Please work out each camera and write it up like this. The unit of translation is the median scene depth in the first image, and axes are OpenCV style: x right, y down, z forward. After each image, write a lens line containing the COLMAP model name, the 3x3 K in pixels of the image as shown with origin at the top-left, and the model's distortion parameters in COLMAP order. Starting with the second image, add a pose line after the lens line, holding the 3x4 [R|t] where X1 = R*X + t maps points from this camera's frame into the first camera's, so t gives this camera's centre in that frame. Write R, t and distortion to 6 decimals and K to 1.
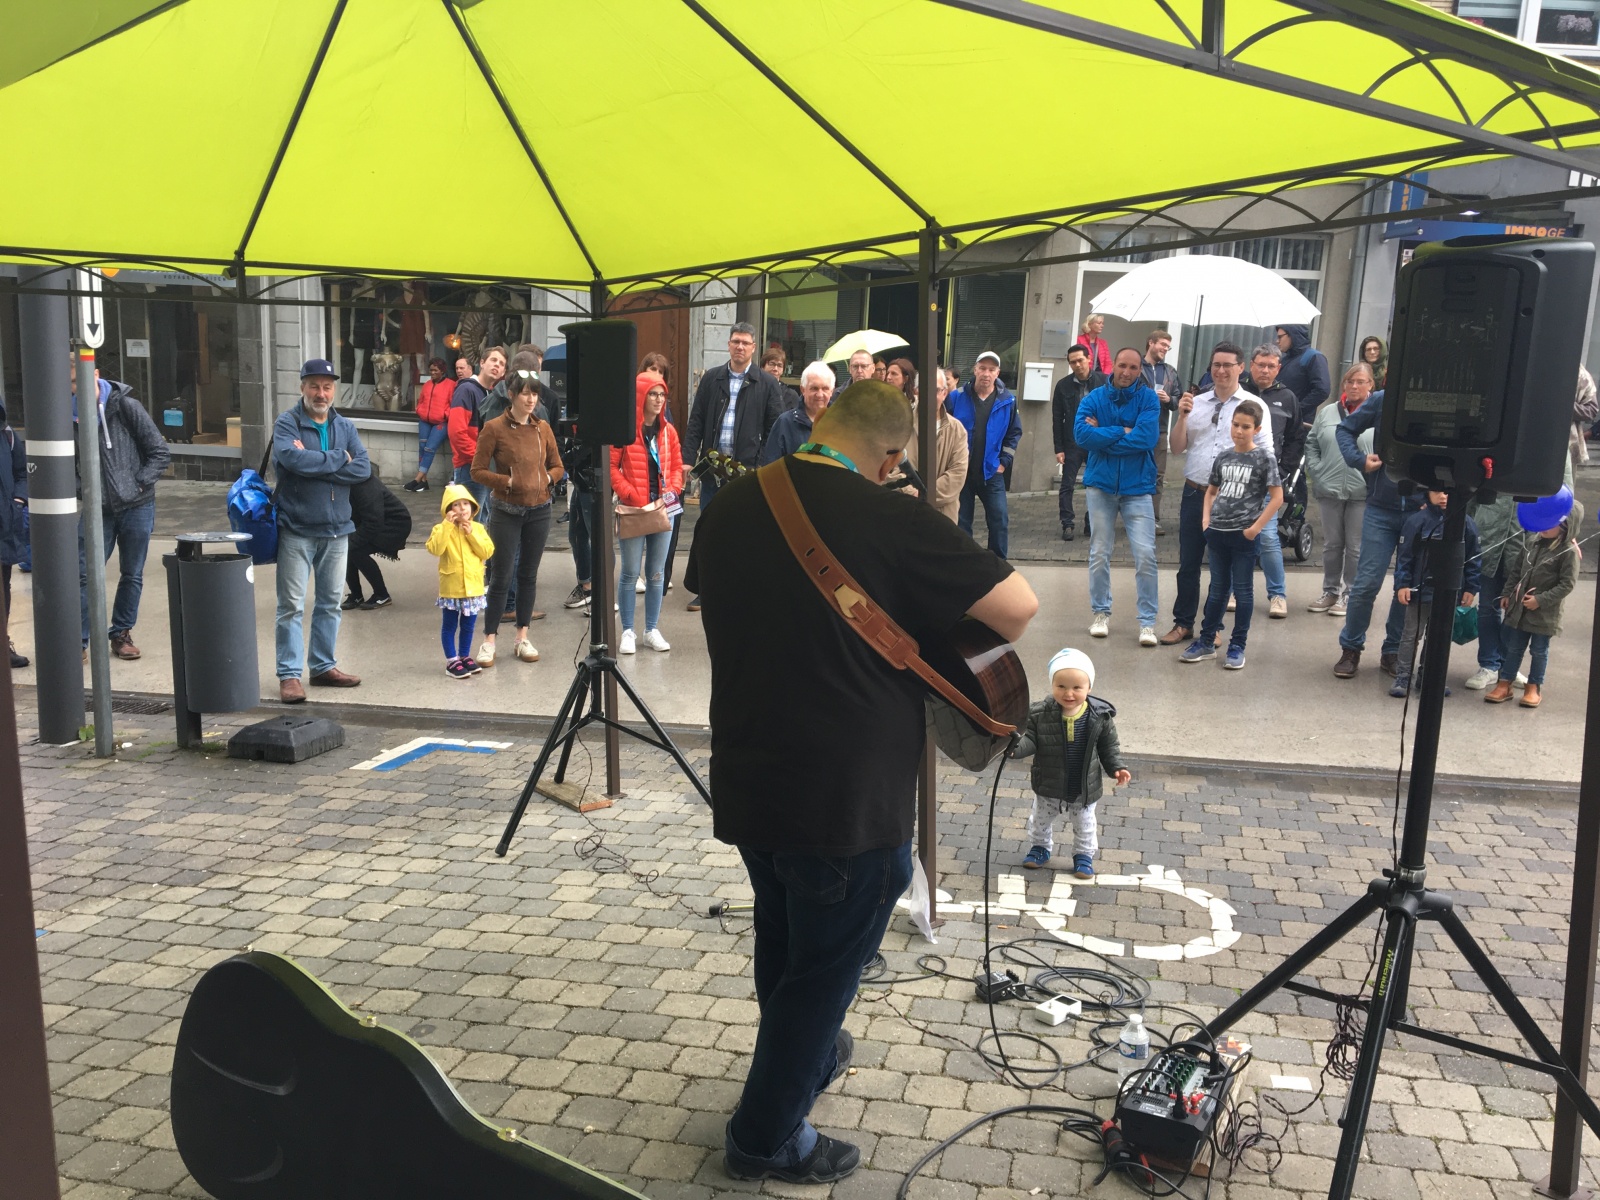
lens RADIAL K [[1352.0, 0, 800.0], [0, 1352.0, 600.0], [0, 0, 1]] dist [0.095185, -0.127642]
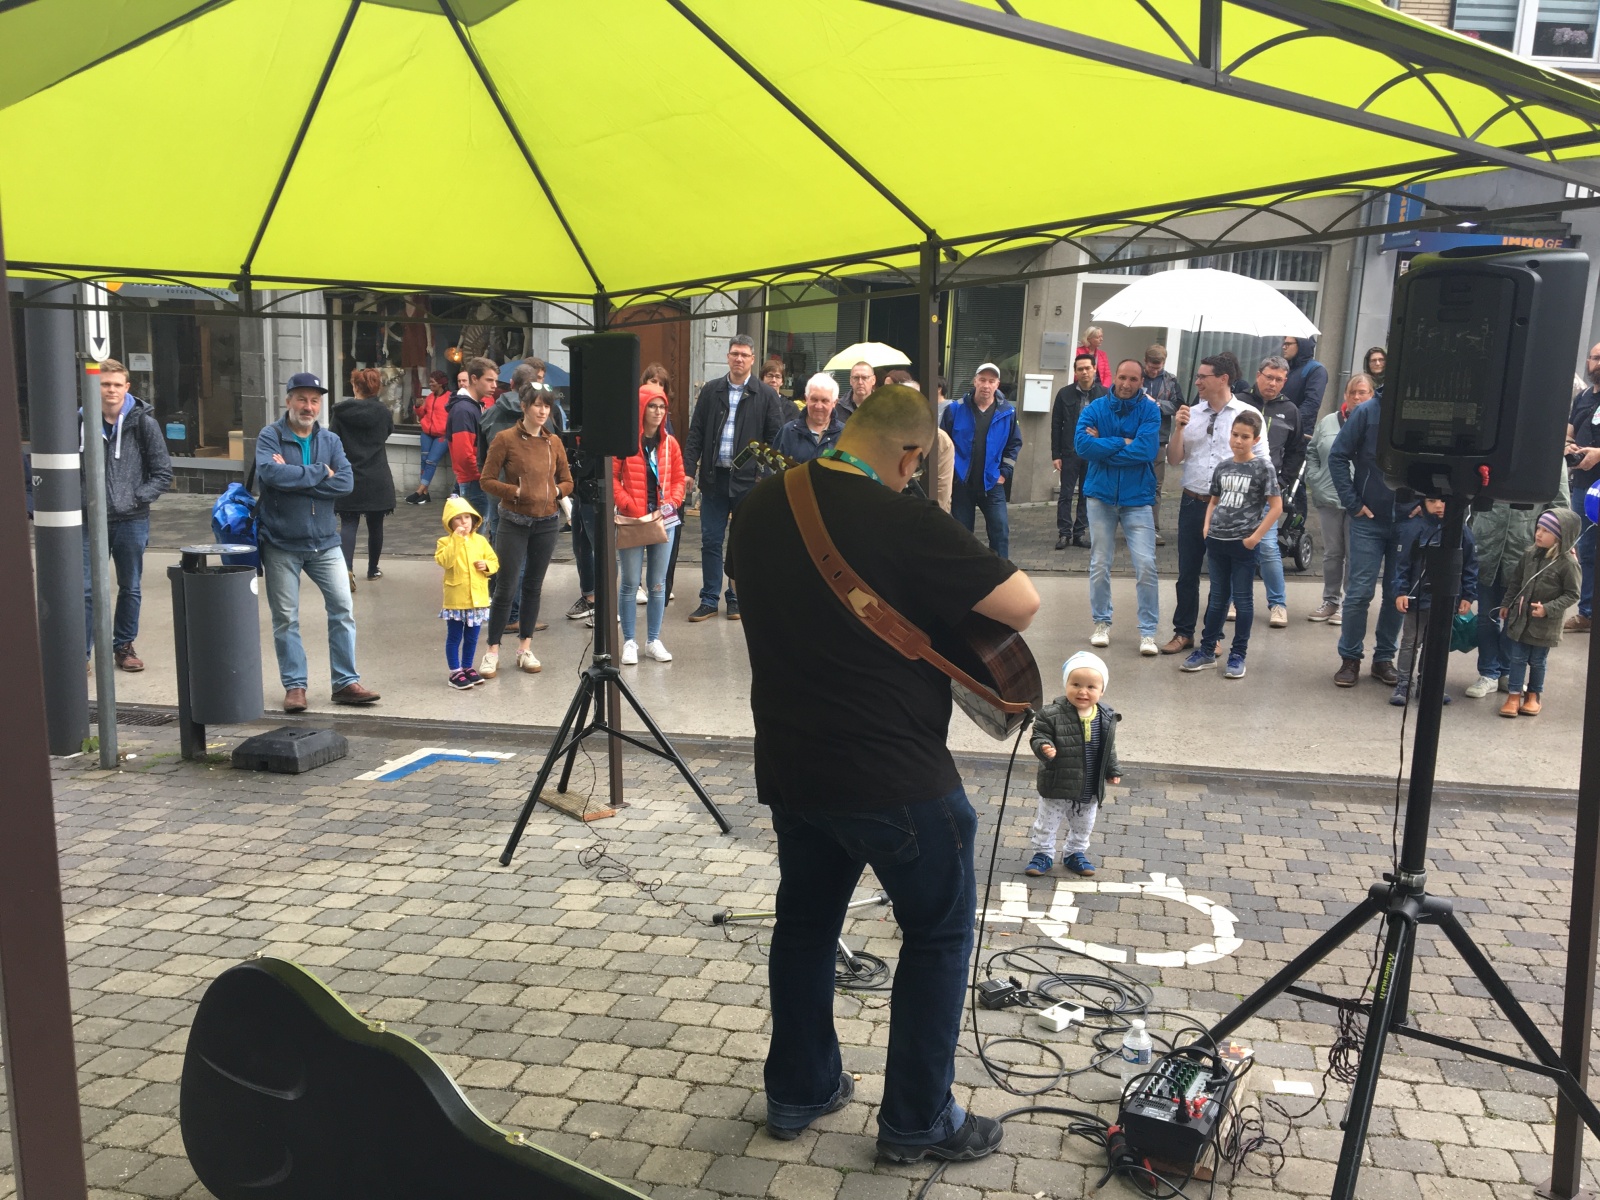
lens RADIAL K [[1352.0, 0, 800.0], [0, 1352.0, 600.0], [0, 0, 1]] dist [0.095185, -0.127642]
pose [[0.999998, -0.002193, -0.000166, -0.001426], [0.002191, 0.999958, -0.008920, 0.001656], [0.000186, 0.008920, 0.999960, -0.004832]]
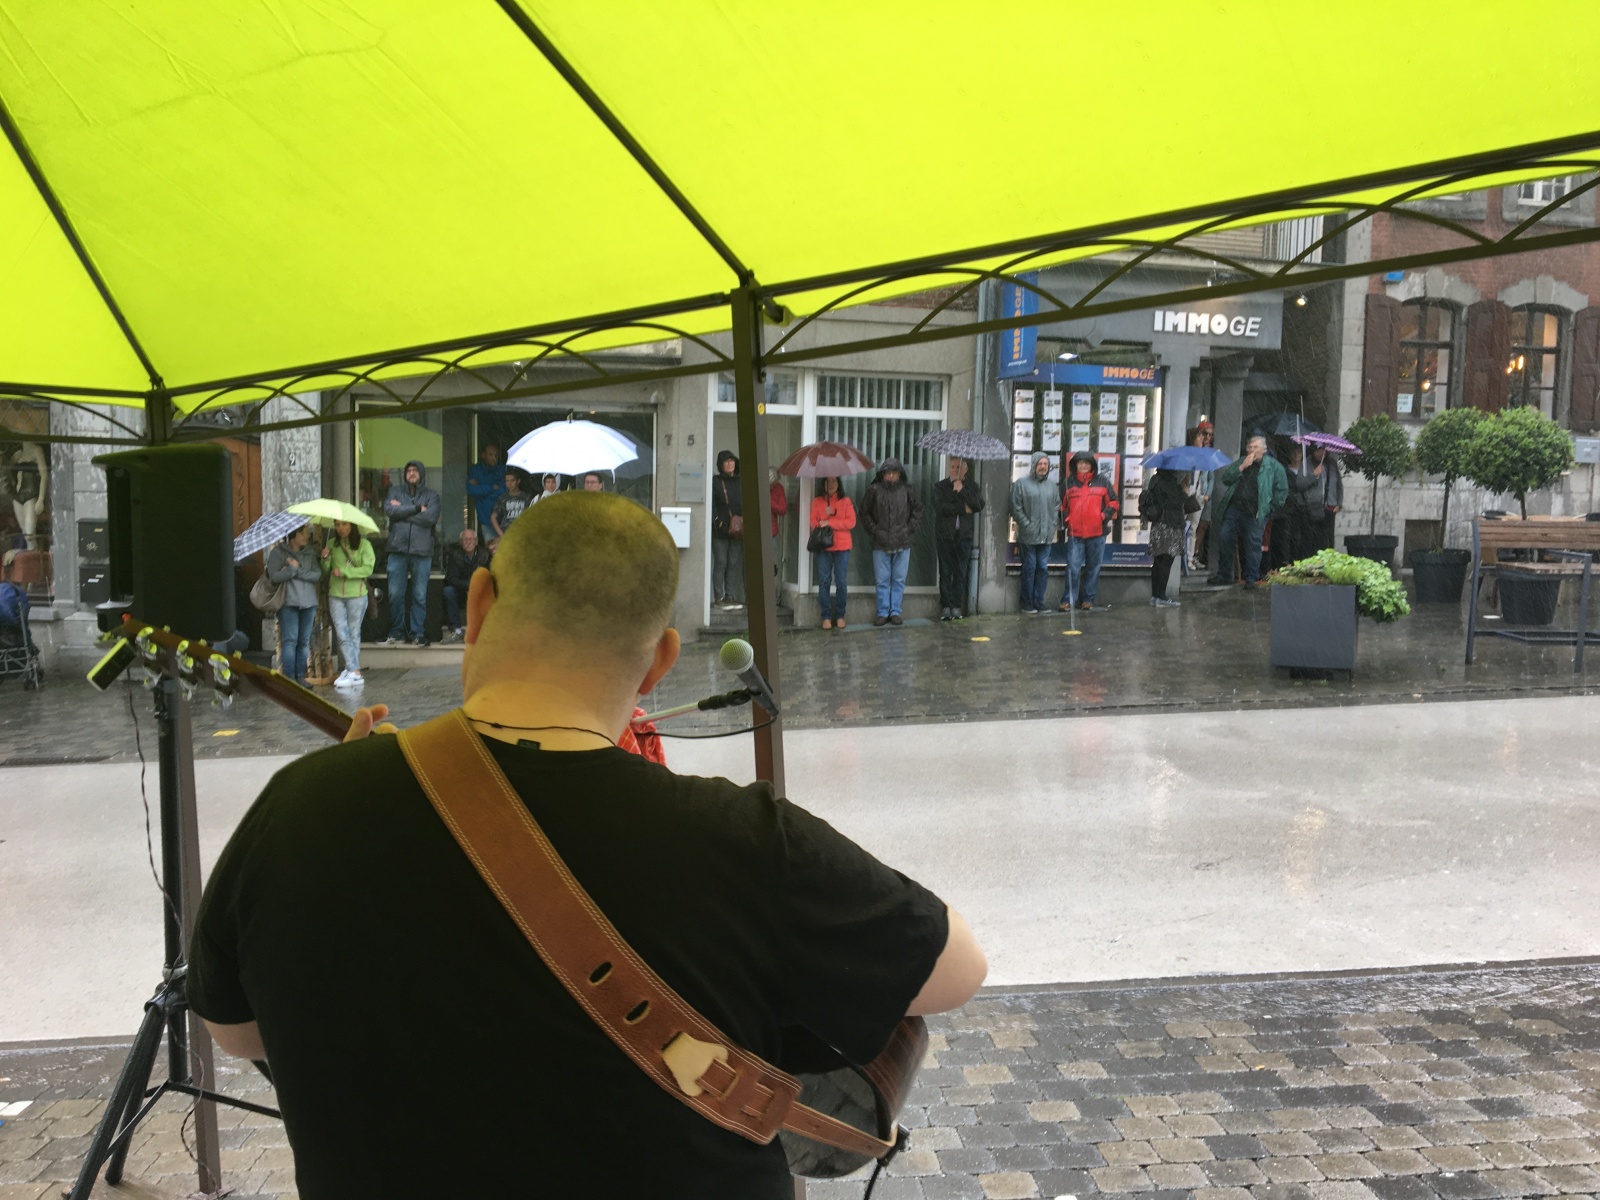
lens RADIAL K [[1348.1, 0, 800.0], [0, 1348.1, 600.0], [0, 0, 1]] dist [0.109151, -0.156121]
pose [[0.953646, -0.047623, 0.297139, -0.055572], [0.079205, 0.992306, -0.095165, -0.048869], [-0.290321, 0.114288, 0.950080, 0.300771]]
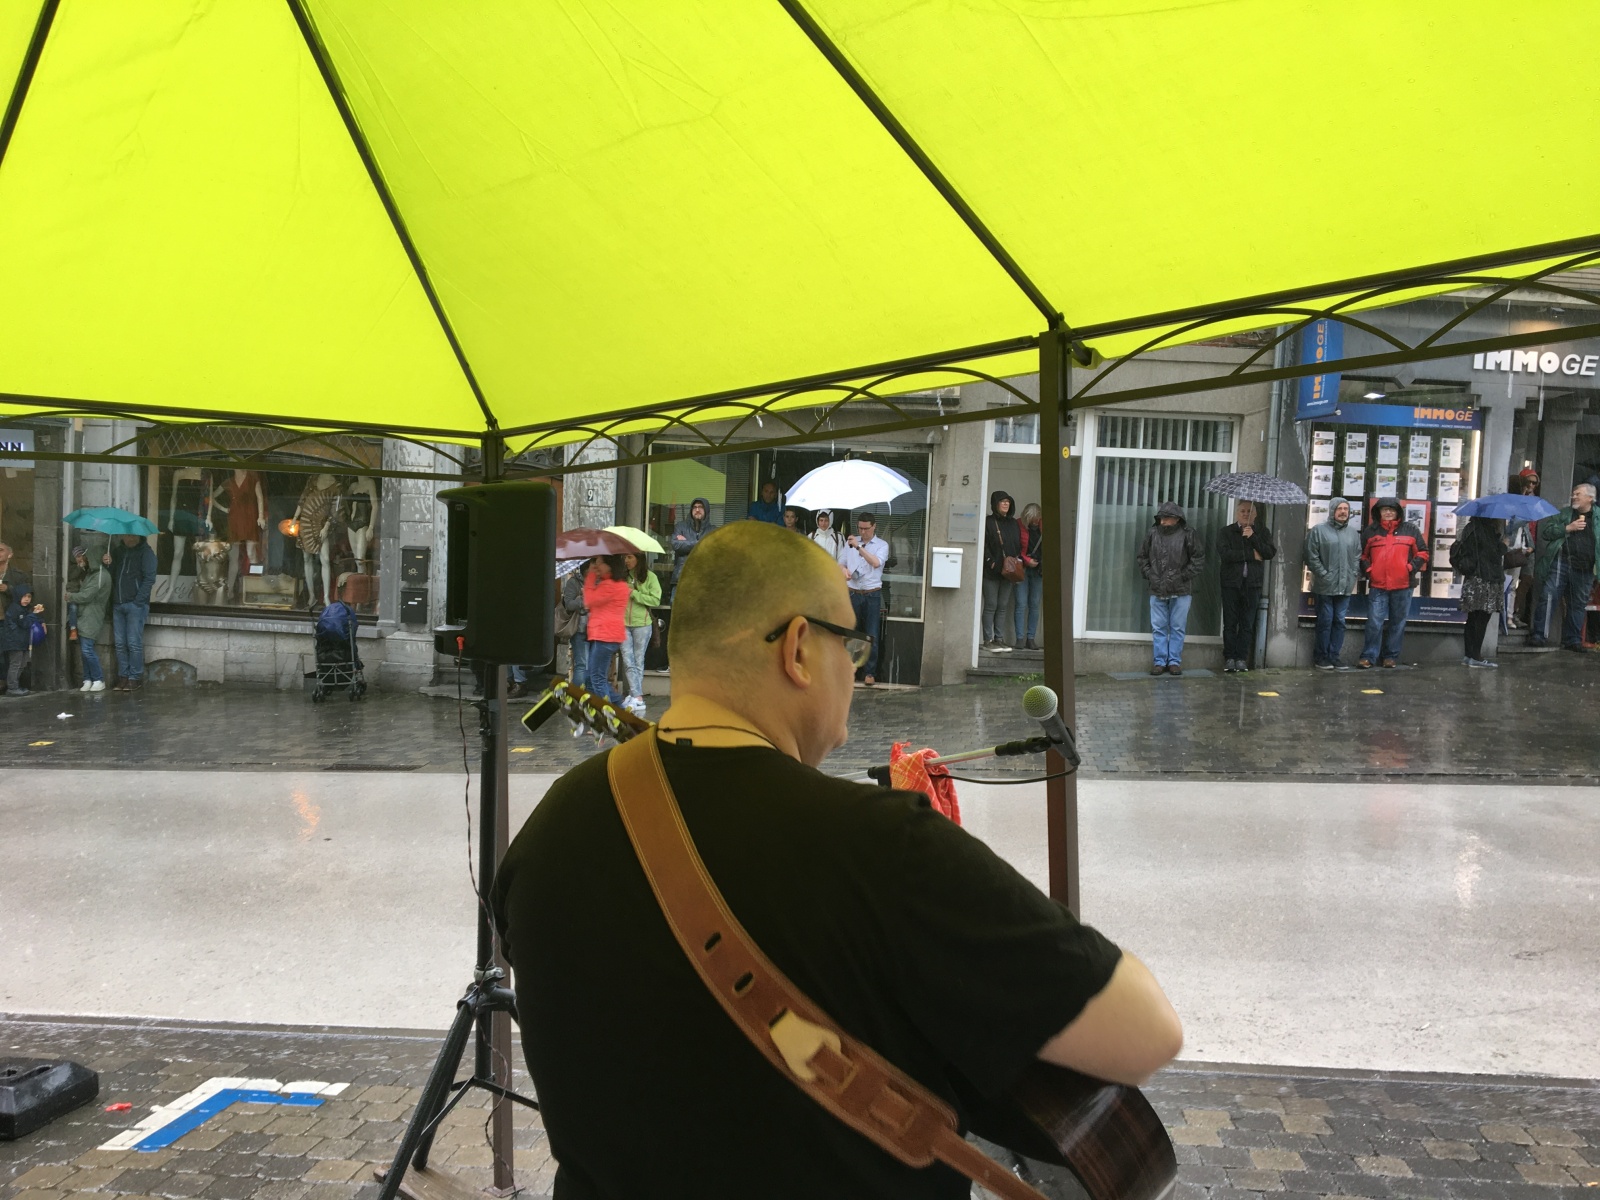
lens RADIAL K [[1352.0, 0, 800.0], [0, 1352.0, 600.0], [0, 0, 1]] dist [0.095185, -0.127642]
pose [[0.994089, -0.008552, 0.108230, -0.067086], [0.023102, 0.990724, -0.133914, -0.050246], [-0.106081, 0.135623, 0.985065, 0.301173]]
